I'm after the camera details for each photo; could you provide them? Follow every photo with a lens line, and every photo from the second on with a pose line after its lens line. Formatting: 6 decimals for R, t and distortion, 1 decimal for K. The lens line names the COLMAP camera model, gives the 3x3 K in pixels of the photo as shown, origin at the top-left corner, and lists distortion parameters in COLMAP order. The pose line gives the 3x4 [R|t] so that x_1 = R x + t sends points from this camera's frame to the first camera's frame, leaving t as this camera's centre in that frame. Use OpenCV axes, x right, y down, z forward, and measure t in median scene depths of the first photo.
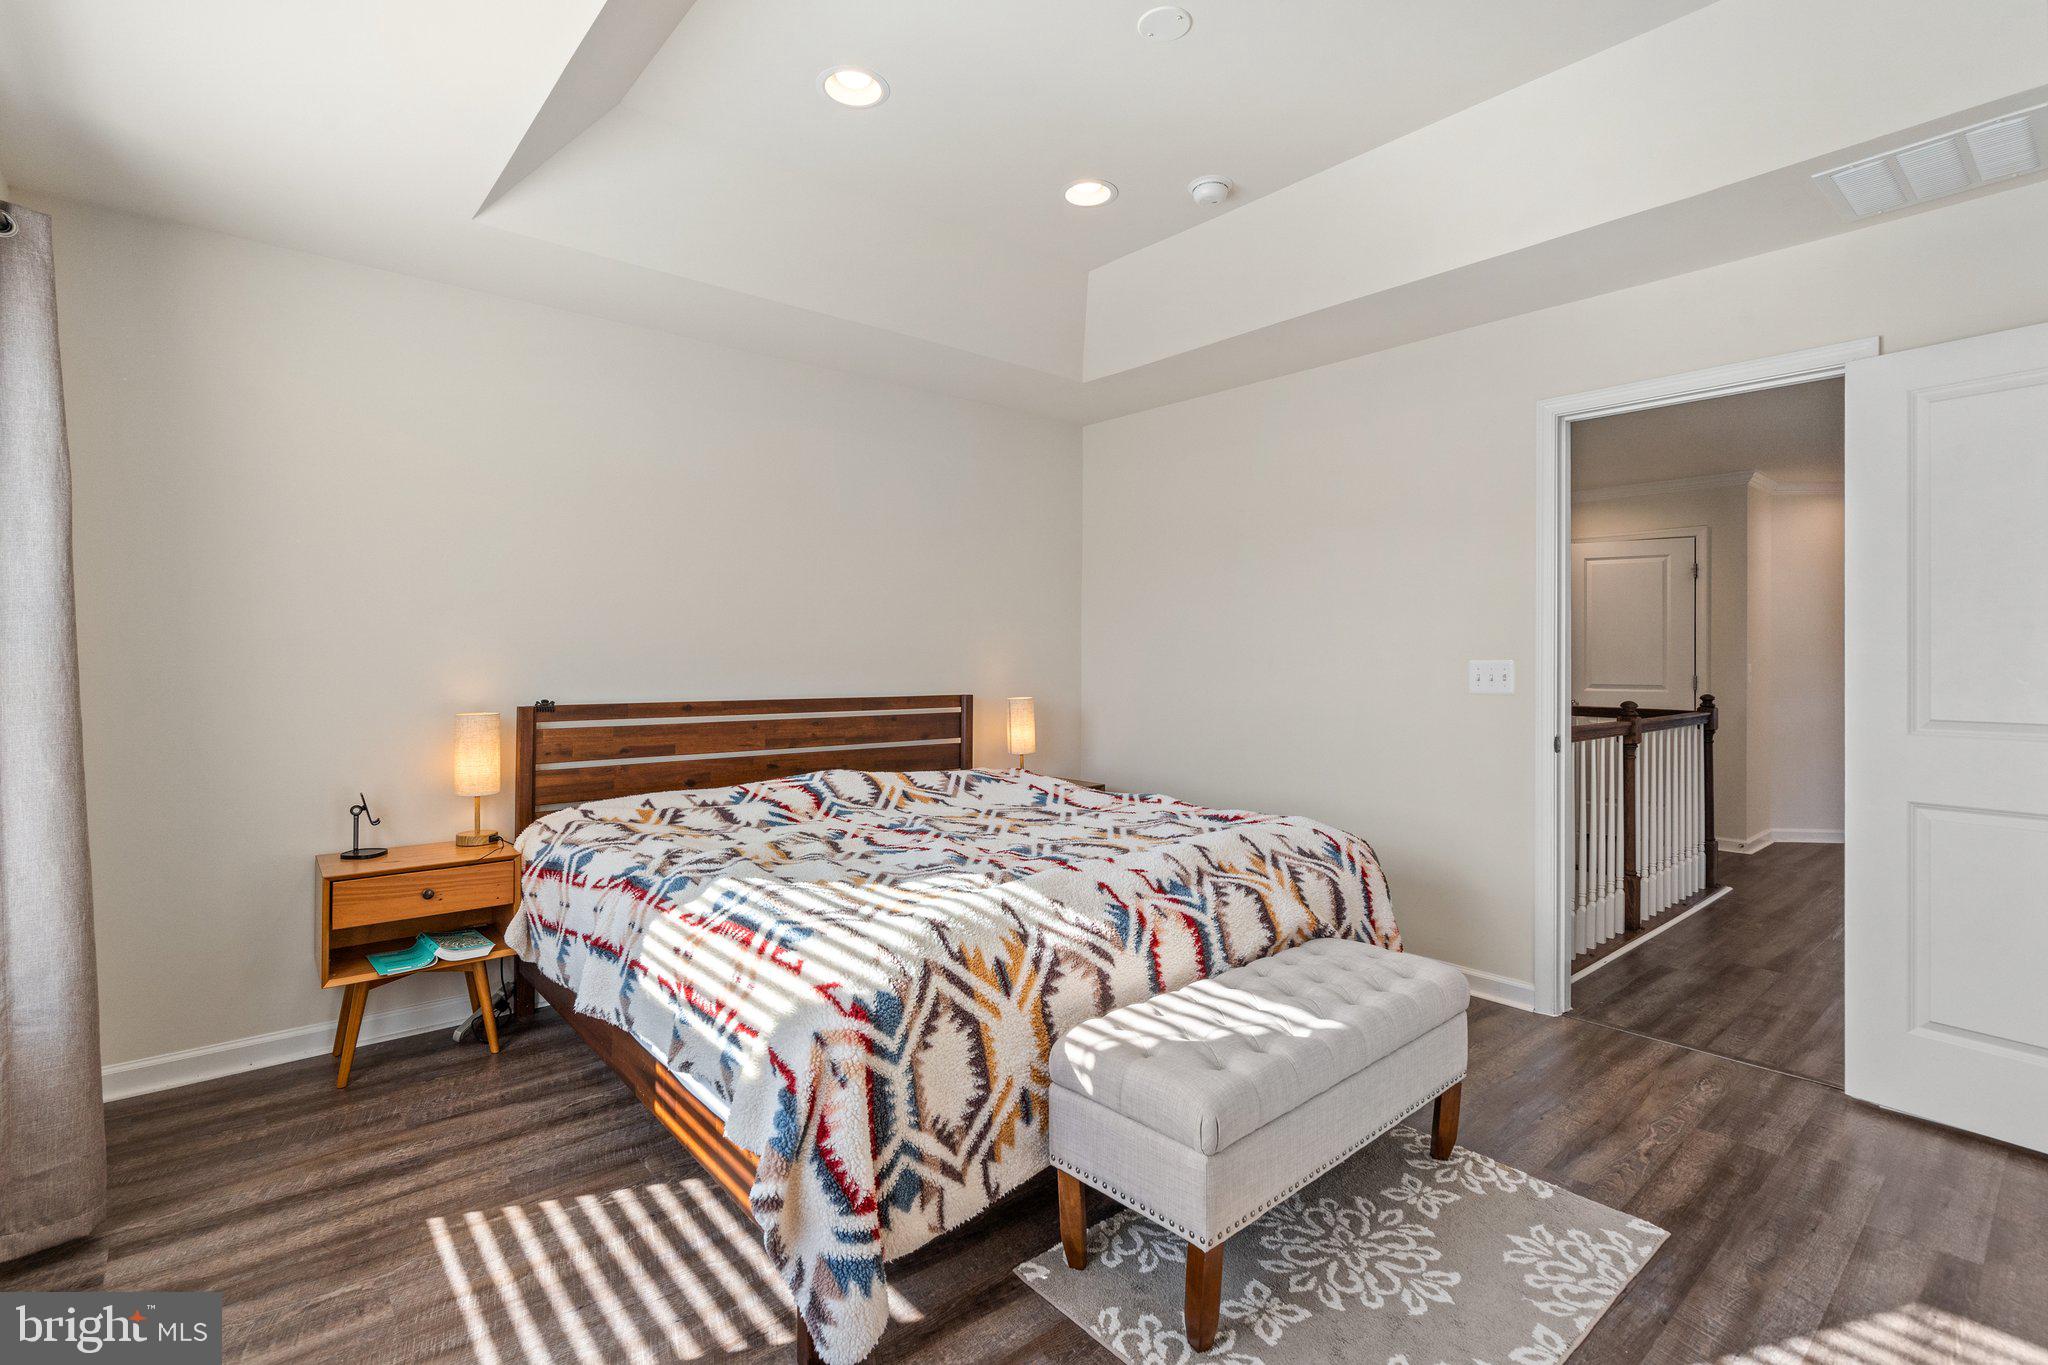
lens RADIAL K [[952.1, 0, 1012.6], [0, 952.1, 652.3], [0, 0, 1]] dist [-0.002435, -0.000432]
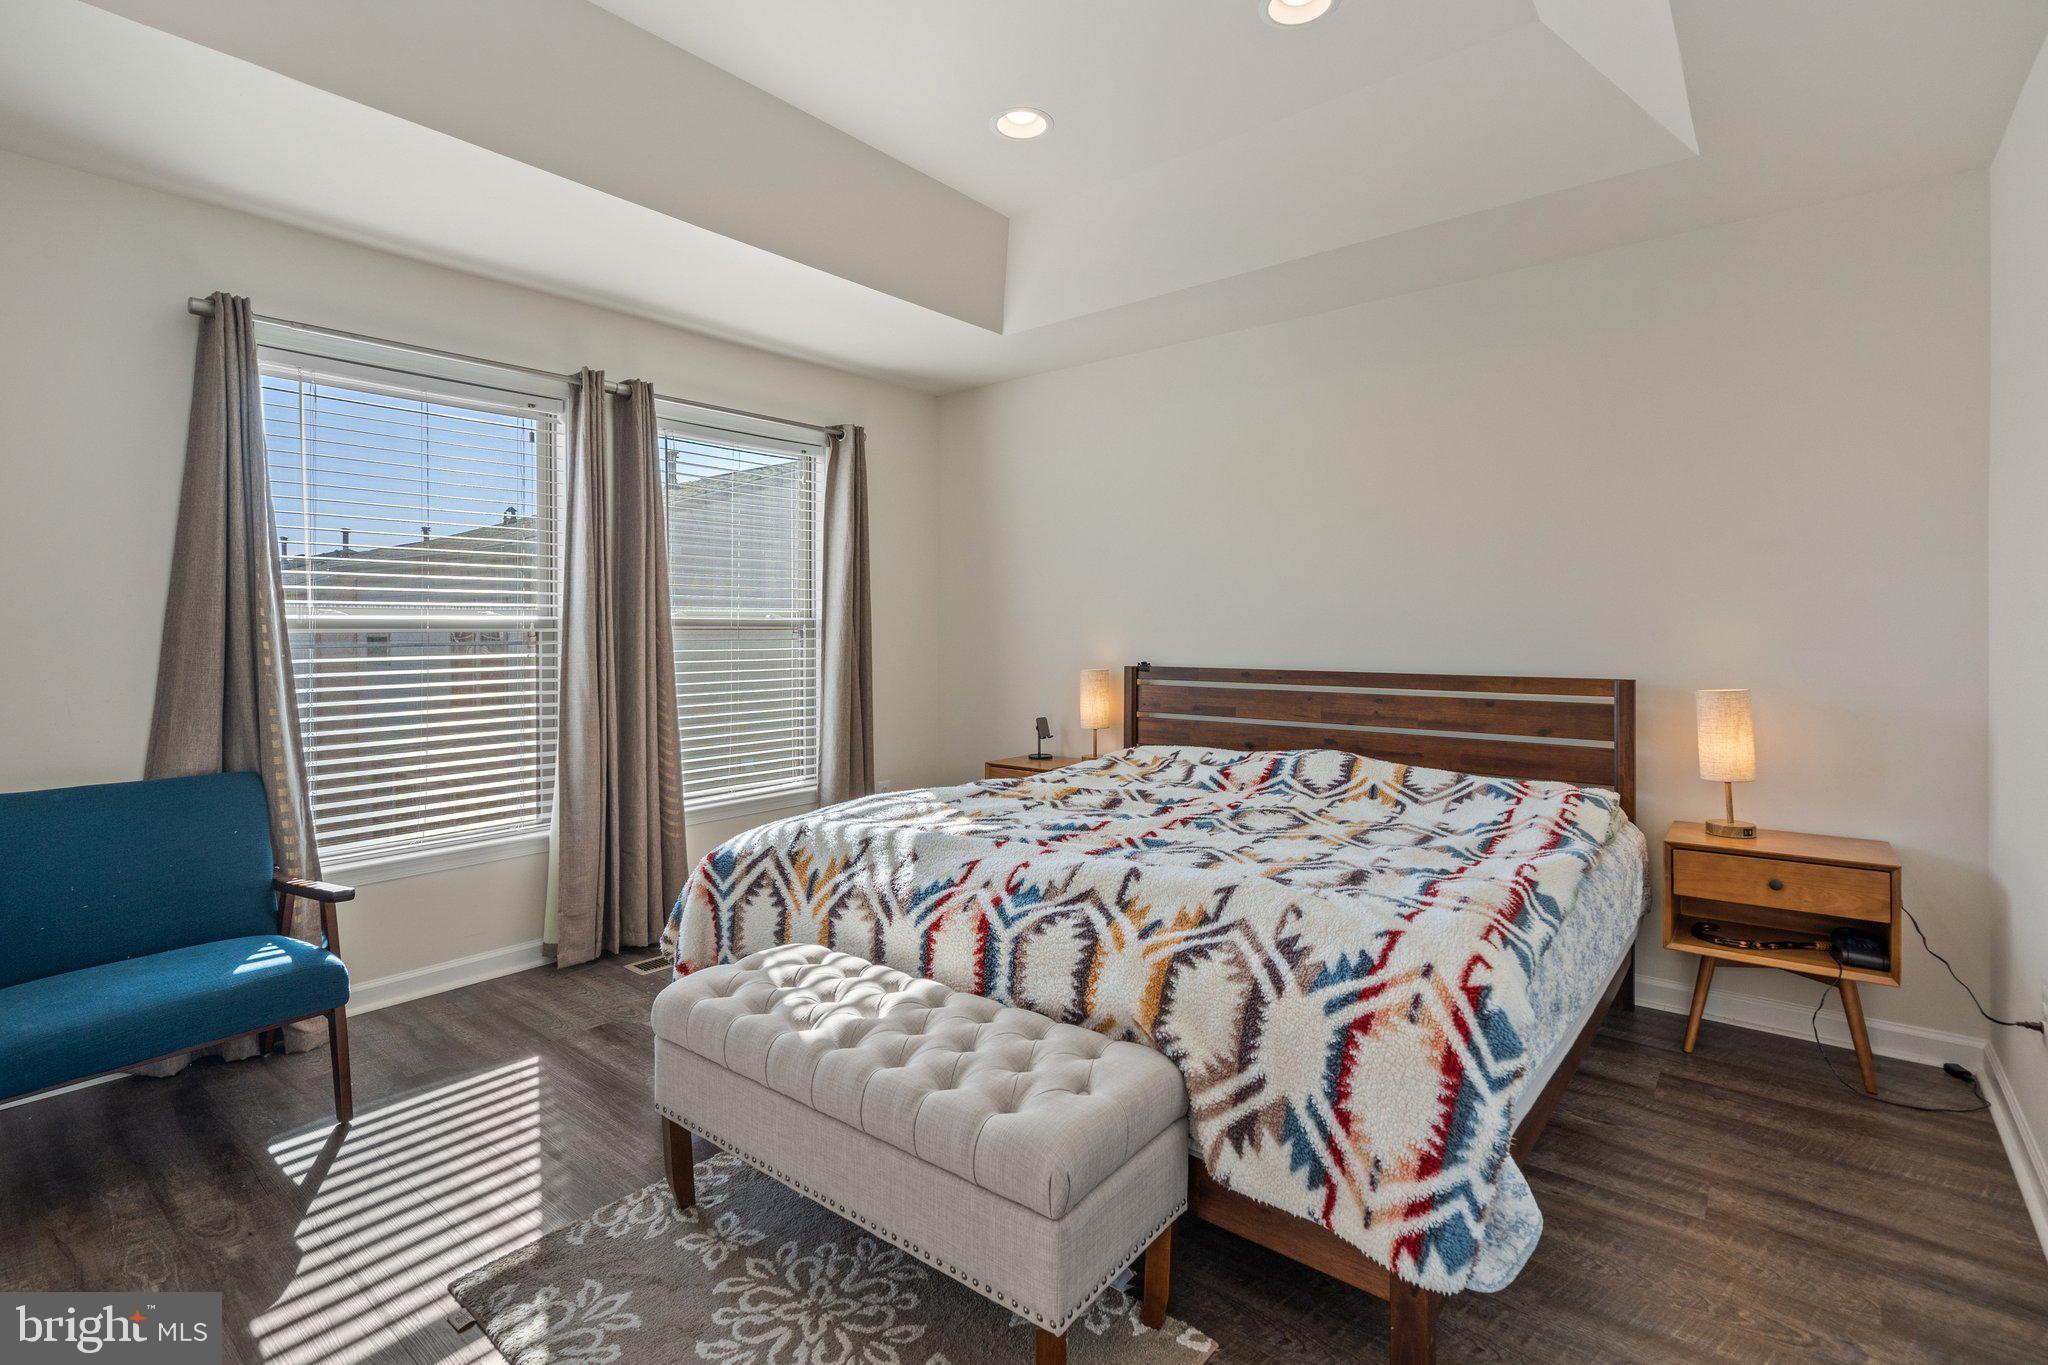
lens RADIAL K [[946.3, 0, 1024.4], [0, 946.3, 636.7], [0, 0, 1]] dist [-0.000063, -0.000054]
pose [[0.183311, 0.002139, -0.983053, 0.925590], [0.010143, 0.999940, 0.004068, 0.011523], [0.983003, -0.010717, 0.183278, 0.777149]]
